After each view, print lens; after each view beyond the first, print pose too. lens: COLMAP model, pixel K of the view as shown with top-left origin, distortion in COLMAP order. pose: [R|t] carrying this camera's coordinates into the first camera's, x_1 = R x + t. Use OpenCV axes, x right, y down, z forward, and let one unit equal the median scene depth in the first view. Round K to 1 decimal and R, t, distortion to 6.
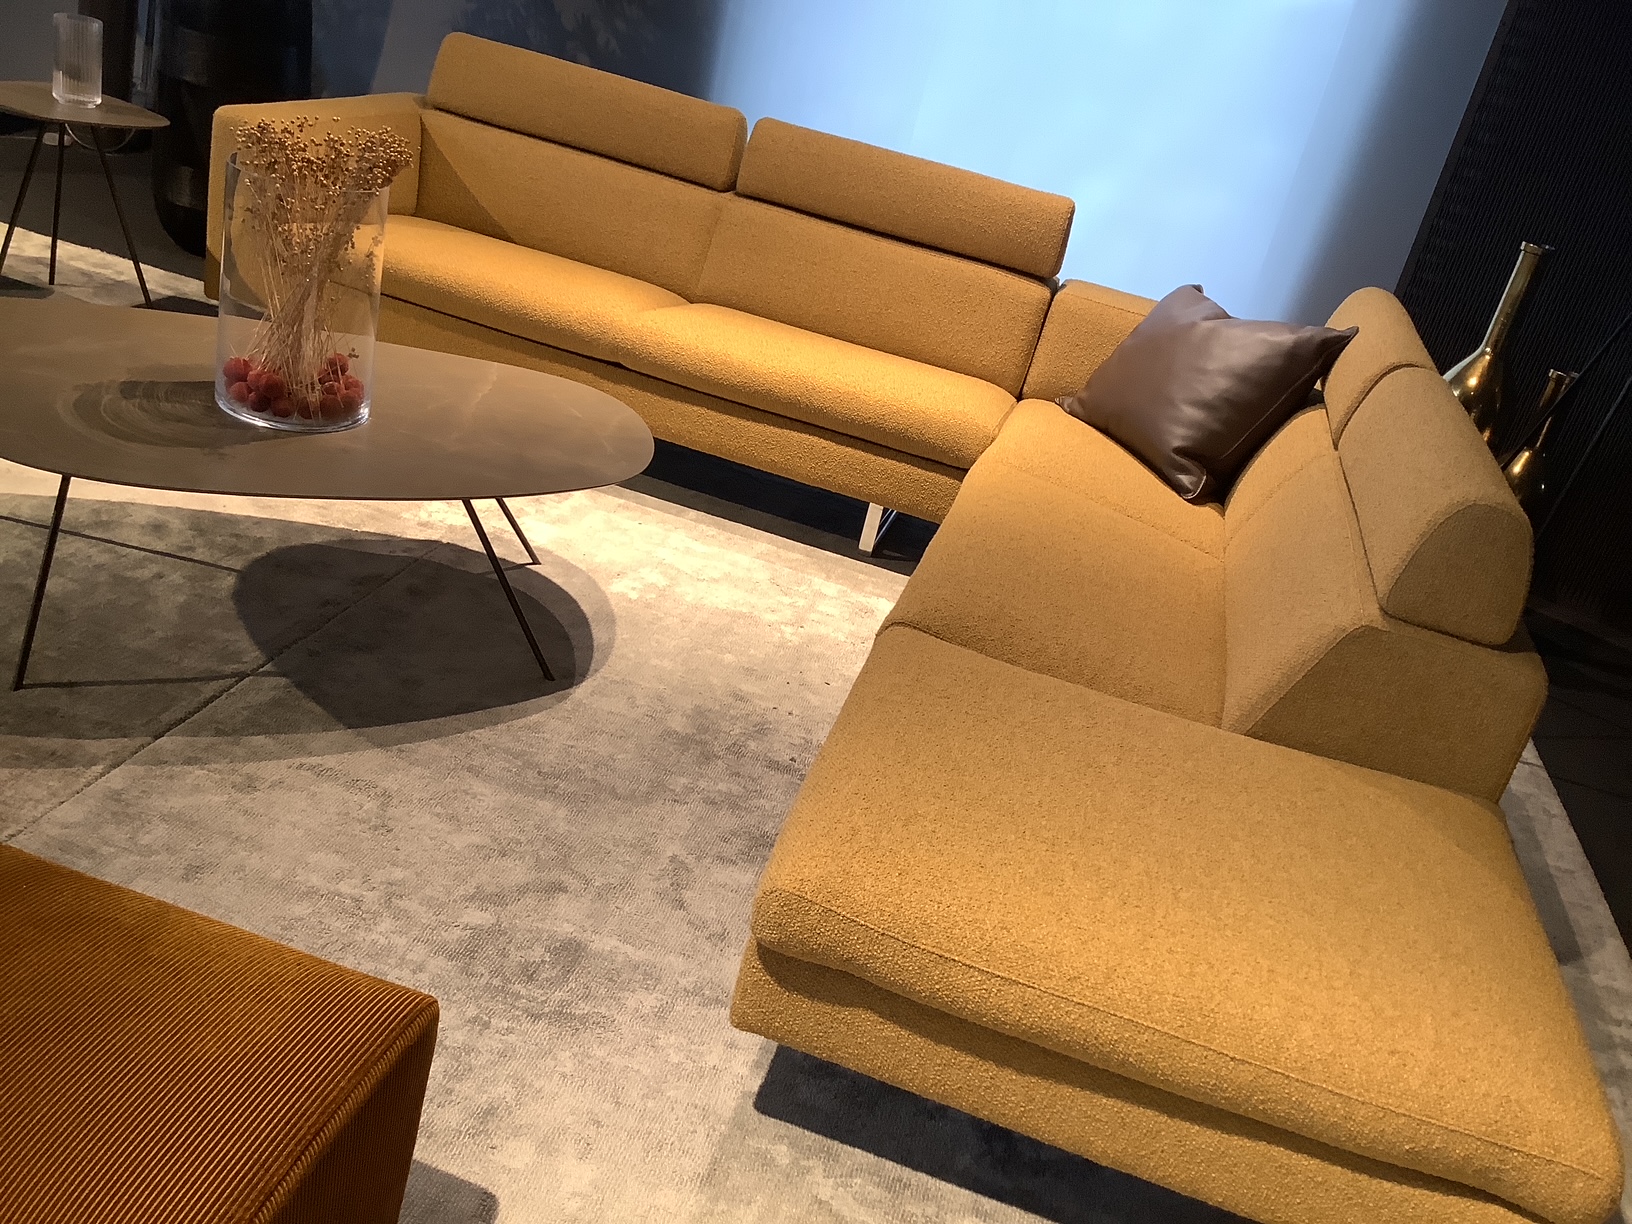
lens RADIAL K [[1476.4, 0, 815.9], [0, 1476.4, 618.3], [0, 0, 1]] dist [0.127723, -0.245140]
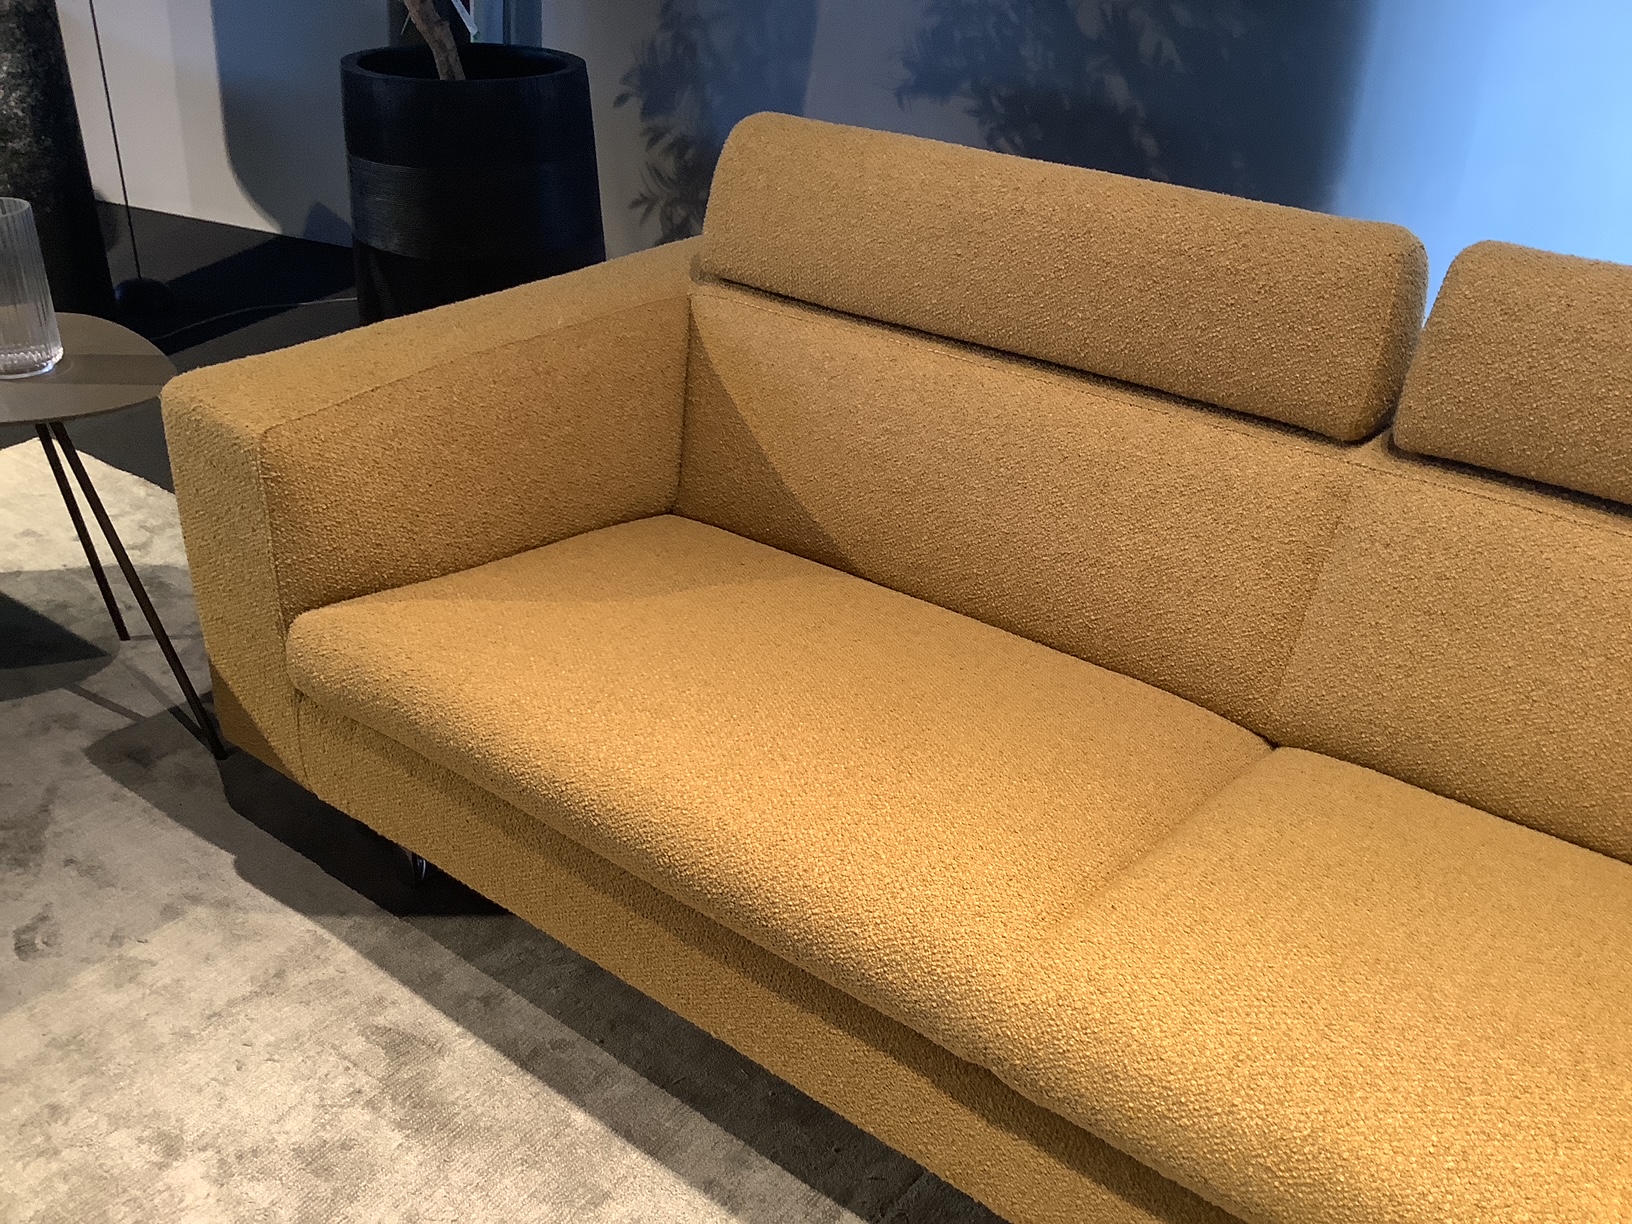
lens RADIAL K [[1476.4, 0, 815.9], [0, 1476.4, 618.3], [0, 0, 1]] dist [0.127723, -0.245140]
pose [[0.907605, 0.016264, -0.419511, -0.026636], [-0.008932, 0.999771, 0.019435, -0.251046], [0.419731, -0.013892, 0.907542, 0.604053]]
